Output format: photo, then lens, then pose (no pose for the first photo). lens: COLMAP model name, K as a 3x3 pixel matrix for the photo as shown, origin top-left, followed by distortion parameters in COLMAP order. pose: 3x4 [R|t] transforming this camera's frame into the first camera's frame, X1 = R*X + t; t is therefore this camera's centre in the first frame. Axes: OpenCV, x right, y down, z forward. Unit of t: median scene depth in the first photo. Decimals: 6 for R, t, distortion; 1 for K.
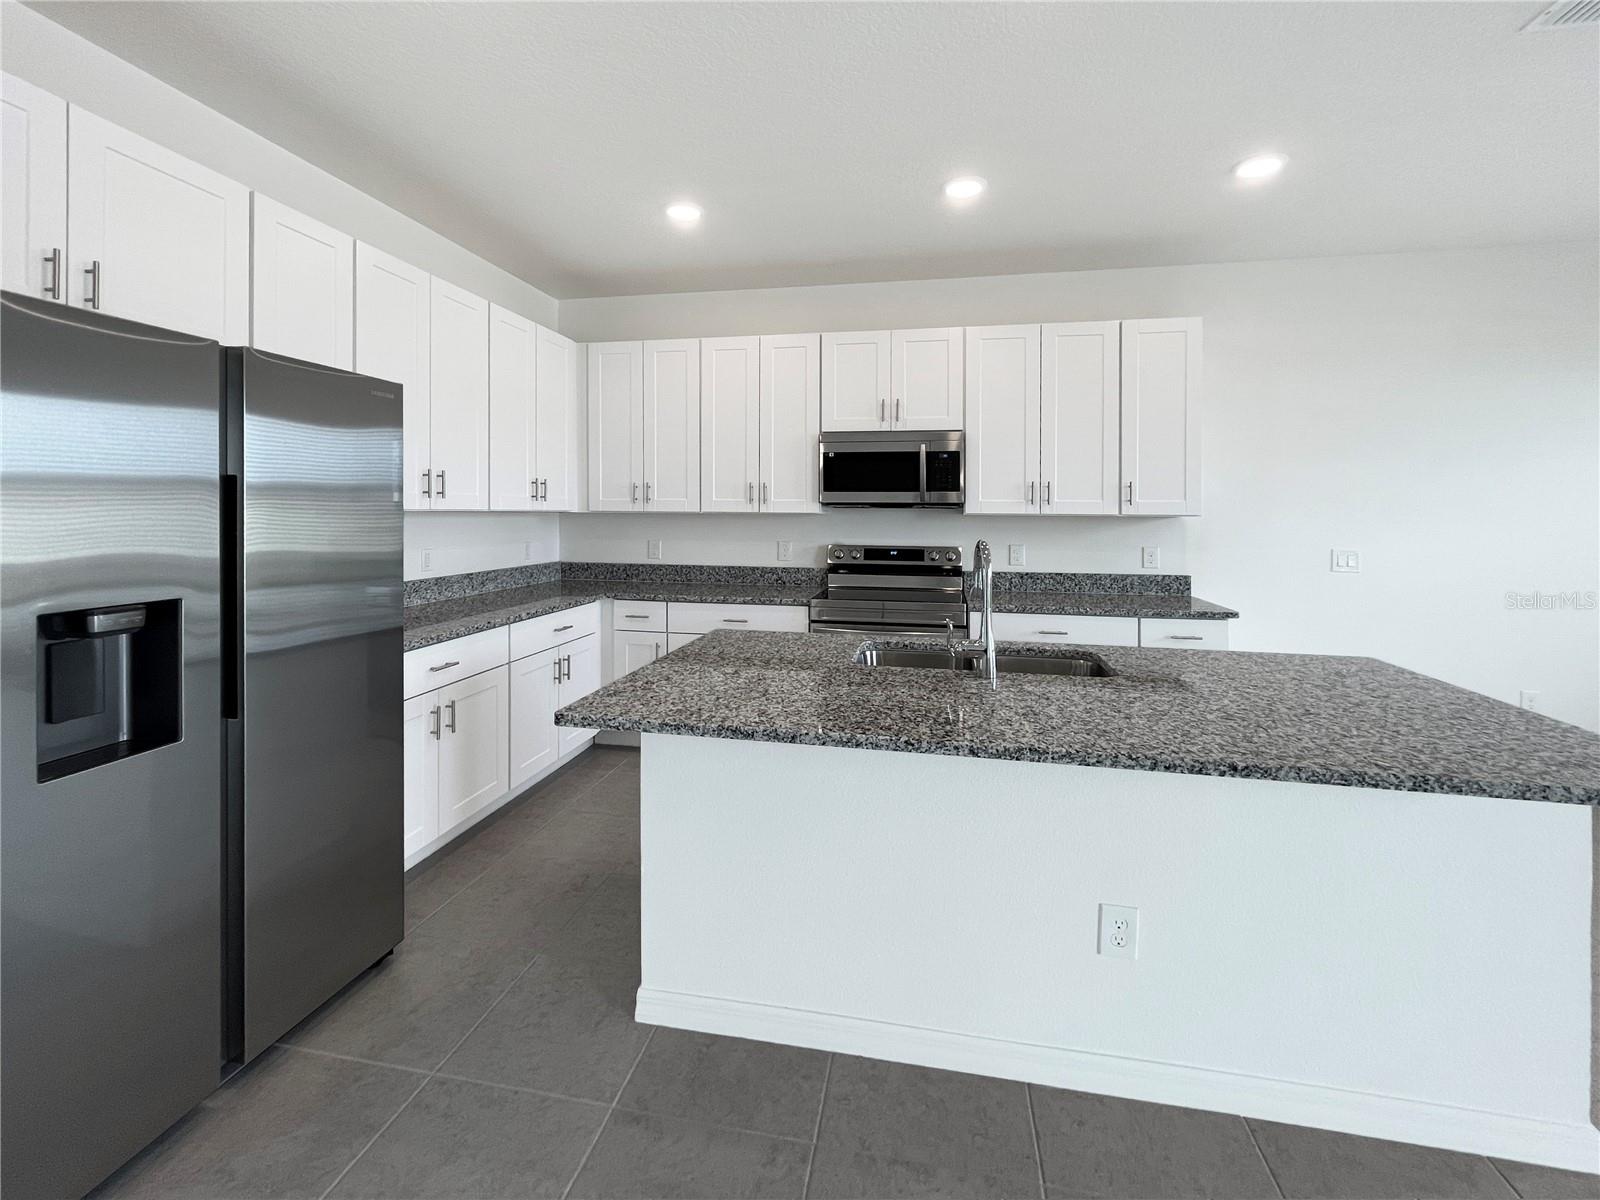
lens RADIAL K [[669.8, 0, 757.5], [0, 669.8, 504.4], [0, 0, 1]] dist [-0.001742, 0.000578]
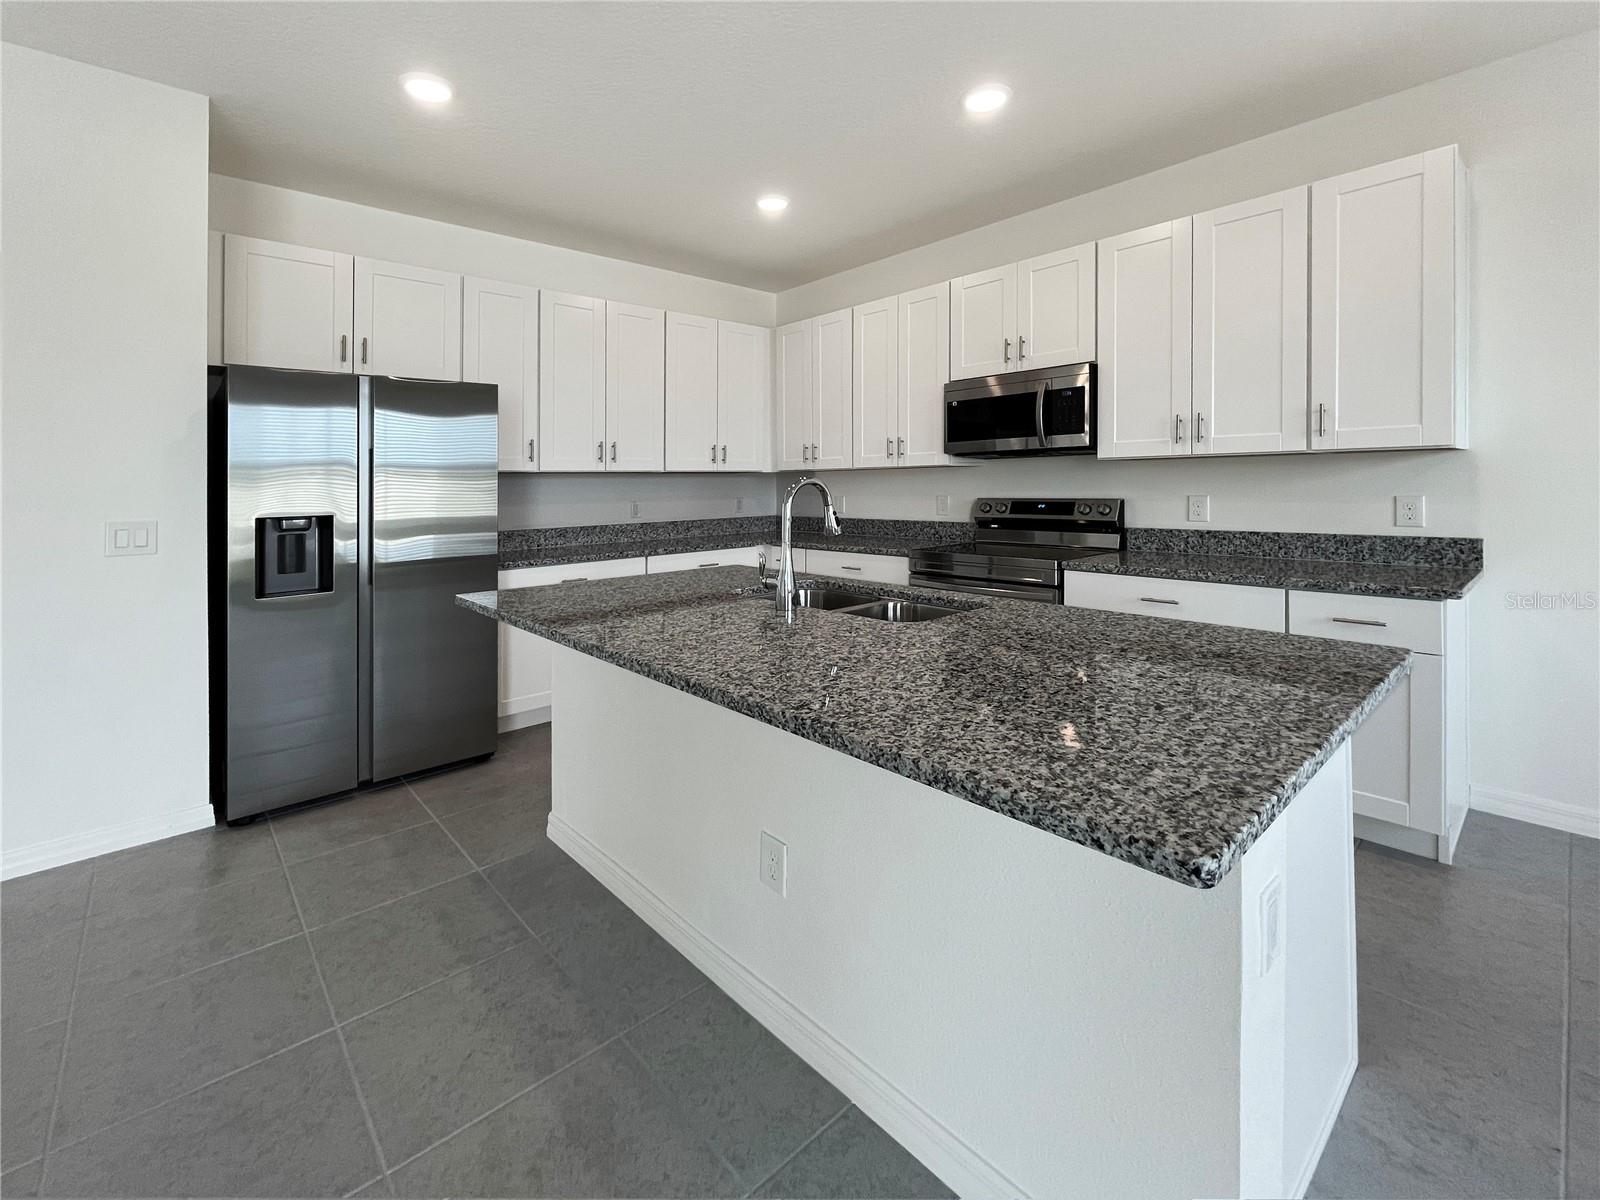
lens RADIAL K [[669.8, 0, 818.7], [0, 669.8, 471.1], [0, 0, 1]] dist [-0.001742, 0.000578]
pose [[0.817136, -0.032521, -0.575527, 0.526230], [0.029139, 0.999461, -0.015104, 0.033445], [0.575708, -0.004428, 0.817643, 0.103265]]
